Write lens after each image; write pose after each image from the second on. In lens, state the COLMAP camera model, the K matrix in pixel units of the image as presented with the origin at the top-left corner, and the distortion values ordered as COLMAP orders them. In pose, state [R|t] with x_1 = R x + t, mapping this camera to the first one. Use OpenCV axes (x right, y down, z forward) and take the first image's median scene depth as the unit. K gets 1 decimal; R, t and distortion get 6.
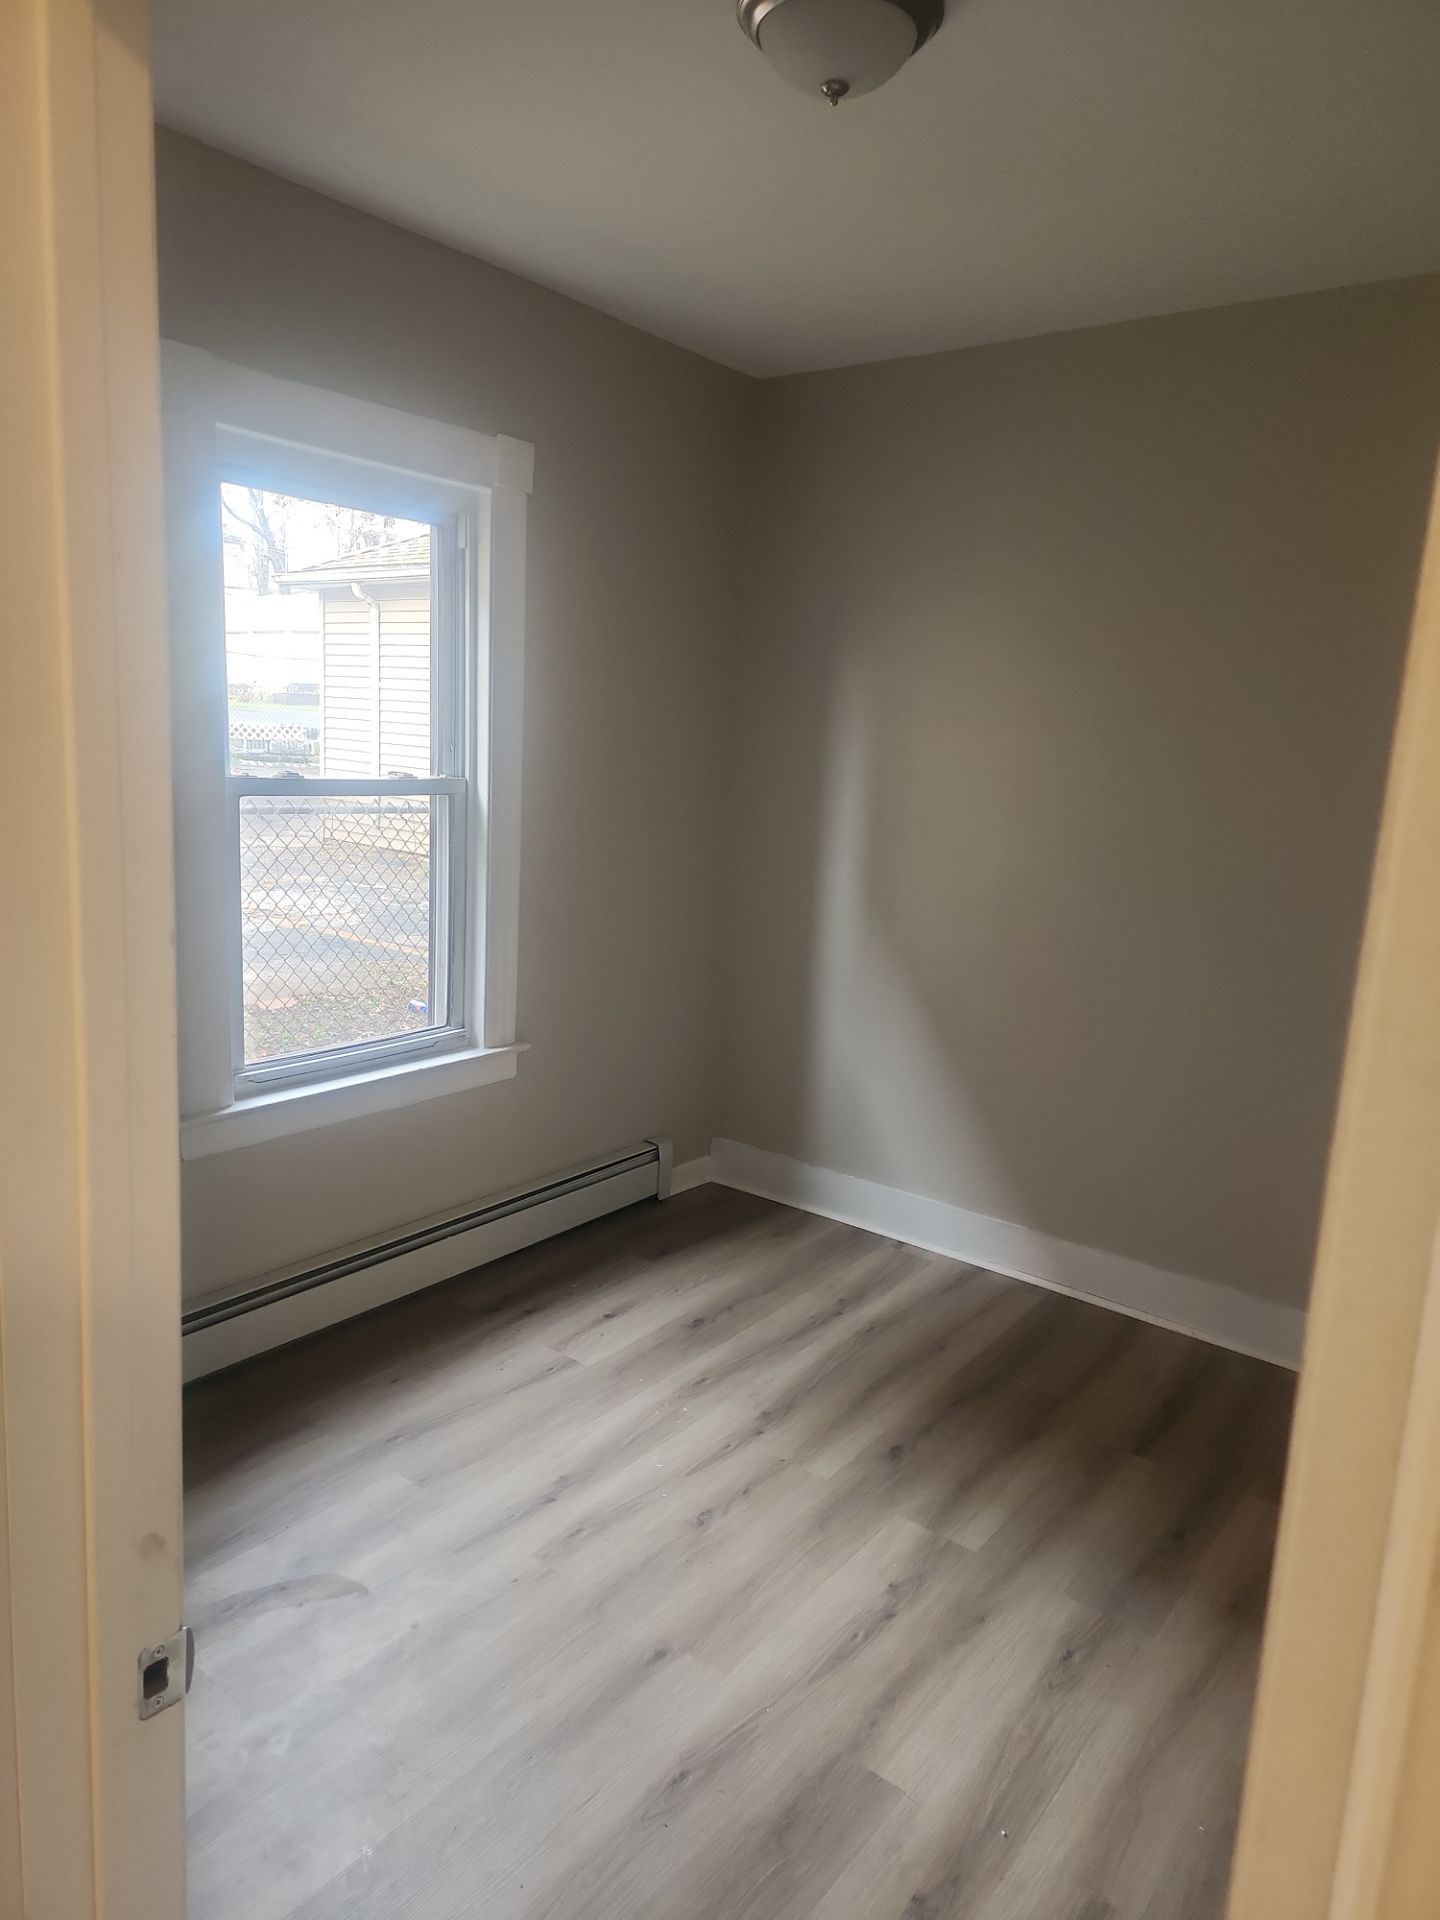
lens RADIAL K [[1273.7, 0, 709.0], [0, 1273.7, 963.8], [0, 0, 1]] dist [0.072090, -0.052080]
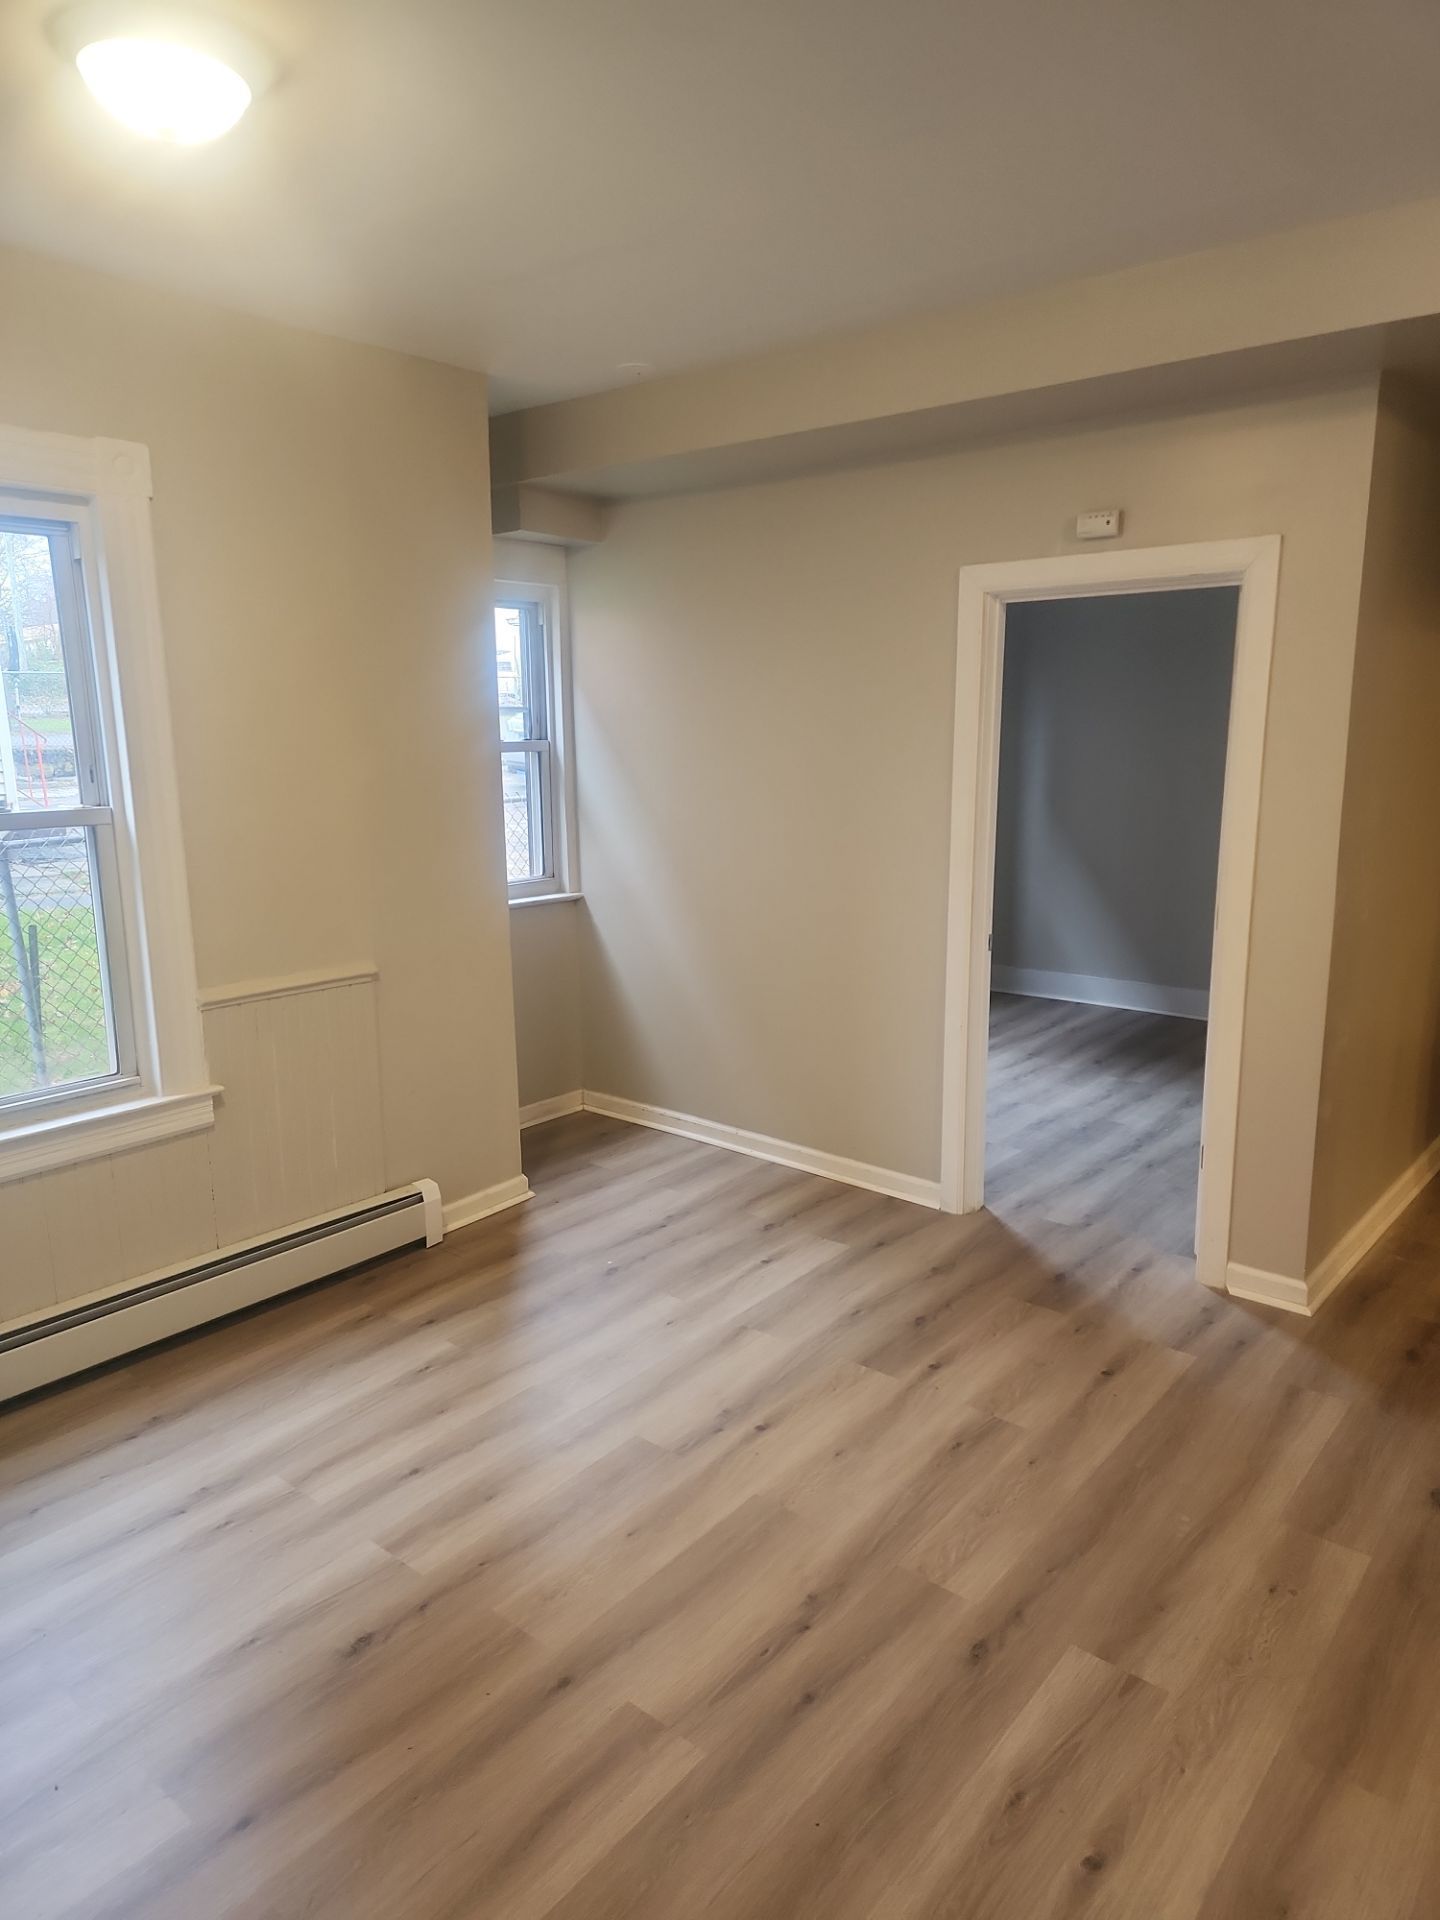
lens RADIAL K [[1309.5, 0, 722.5], [0, 1309.5, 938.4], [0, 0, 1]] dist [0.094896, -0.067697]
pose [[0.998119, -0.050565, -0.034654, -0.371262], [0.050065, 0.998631, -0.015136, 0.177996], [0.035372, 0.013372, 0.999285, -1.140666]]
